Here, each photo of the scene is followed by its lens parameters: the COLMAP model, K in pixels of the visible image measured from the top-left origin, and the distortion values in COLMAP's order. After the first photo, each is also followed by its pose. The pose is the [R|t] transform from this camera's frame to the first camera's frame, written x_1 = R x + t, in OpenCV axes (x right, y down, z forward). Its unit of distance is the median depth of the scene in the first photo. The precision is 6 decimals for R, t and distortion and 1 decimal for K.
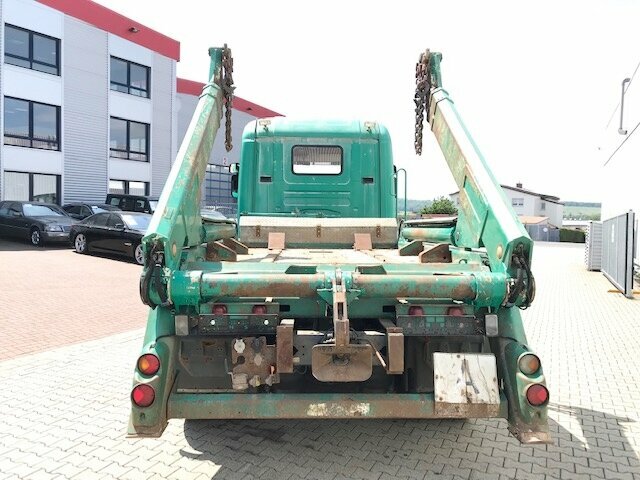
lens RADIAL K [[524.1, 0, 320.0], [0, 524.1, 240.0], [0, 0, 1]] dist [0.037834, -0.053637]
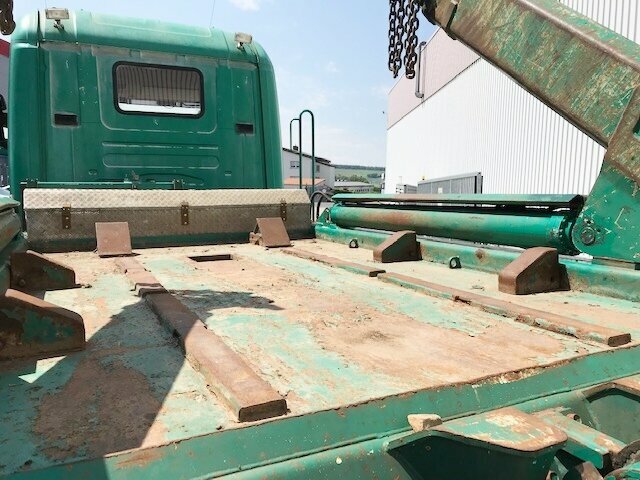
lens RADIAL K [[524.1, 0, 320.0], [0, 524.1, 240.0], [0, 0, 1]] dist [0.037834, -0.053637]
pose [[0.912535, -0.053306, 0.405511, -0.107193], [0.023706, 0.996697, 0.077675, -0.031518], [-0.408312, -0.061268, 0.910784, 0.445873]]
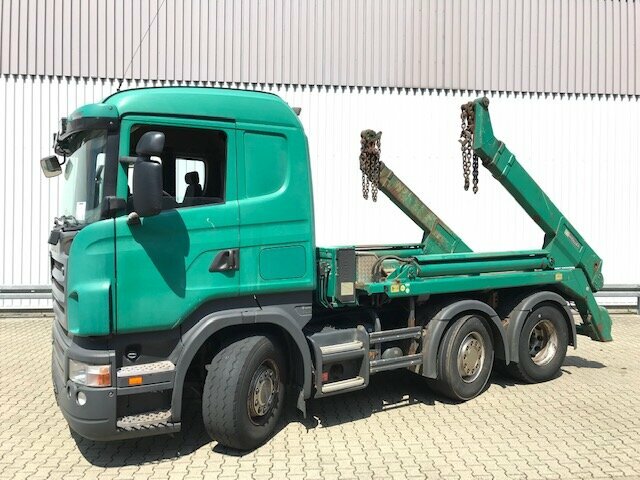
lens RADIAL K [[524.1, 0, 320.0], [0, 524.1, 240.0], [0, 0, 1]] dist [0.037834, -0.053637]
pose [[-0.478048, -0.035837, 0.877602, -0.849220], [0.020949, 0.998418, 0.052182, -0.112025], [-0.878084, 0.043331, -0.476541, 1.535225]]
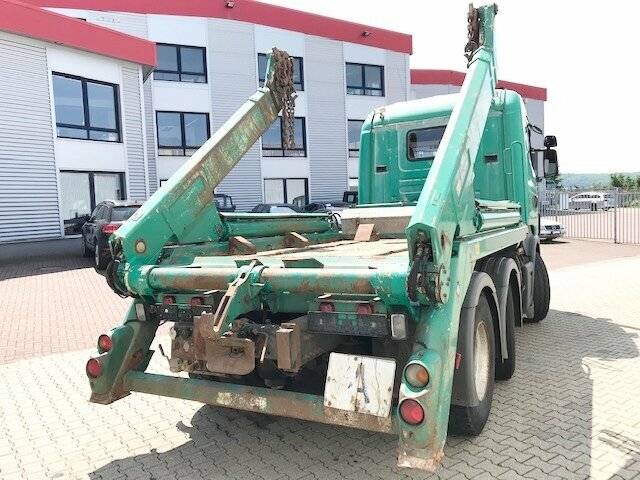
lens RADIAL K [[529.8, 0, 309.8], [0, 529.8, 236.6], [0, 0, 1]] dist [0.036418, -0.086584]
pose [[0.856146, -0.032286, -0.515725, 0.339739], [0.038289, 0.999266, 0.001005, 0.004298], [0.515314, -0.020608, 0.856754, 0.095231]]
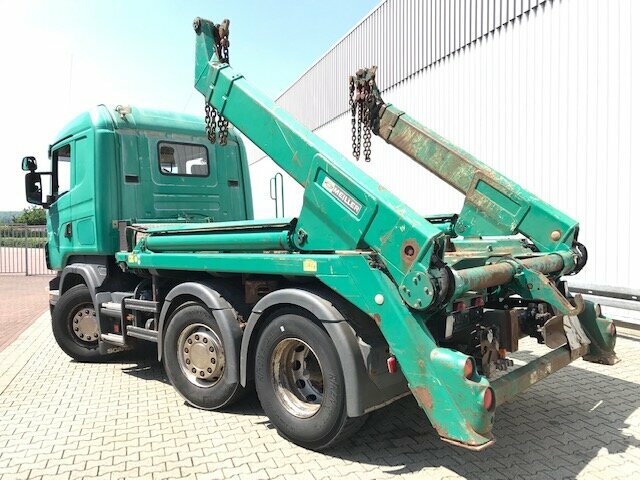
lens RADIAL K [[524.1, 0, 320.0], [0, 524.1, 240.0], [0, 0, 1]] dist [0.037834, -0.053637]
pose [[0.719976, -0.053806, 0.691910, -0.553600], [0.065743, 0.997794, 0.009183, -0.009891], [-0.690878, 0.038877, 0.721925, 0.234519]]
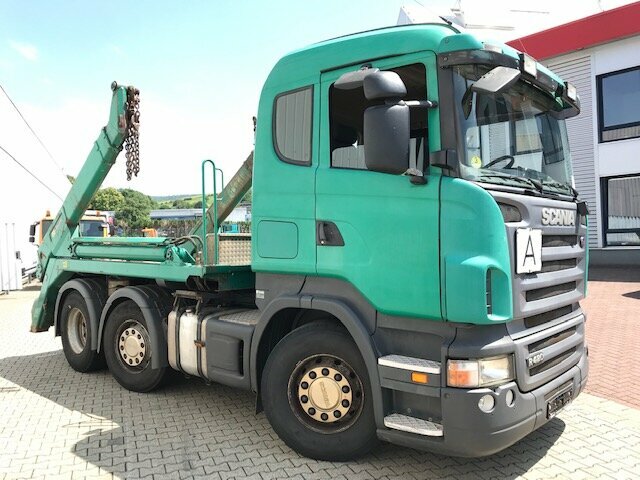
lens RADIAL K [[524.1, 0, 320.0], [0, 524.1, 240.0], [0, 0, 1]] dist [0.037834, -0.053637]
pose [[-0.706951, 0.003264, -0.707255, 0.586737], [-0.011964, 0.999791, 0.016572, -0.055496], [0.707161, 0.020177, -0.706765, 1.741301]]
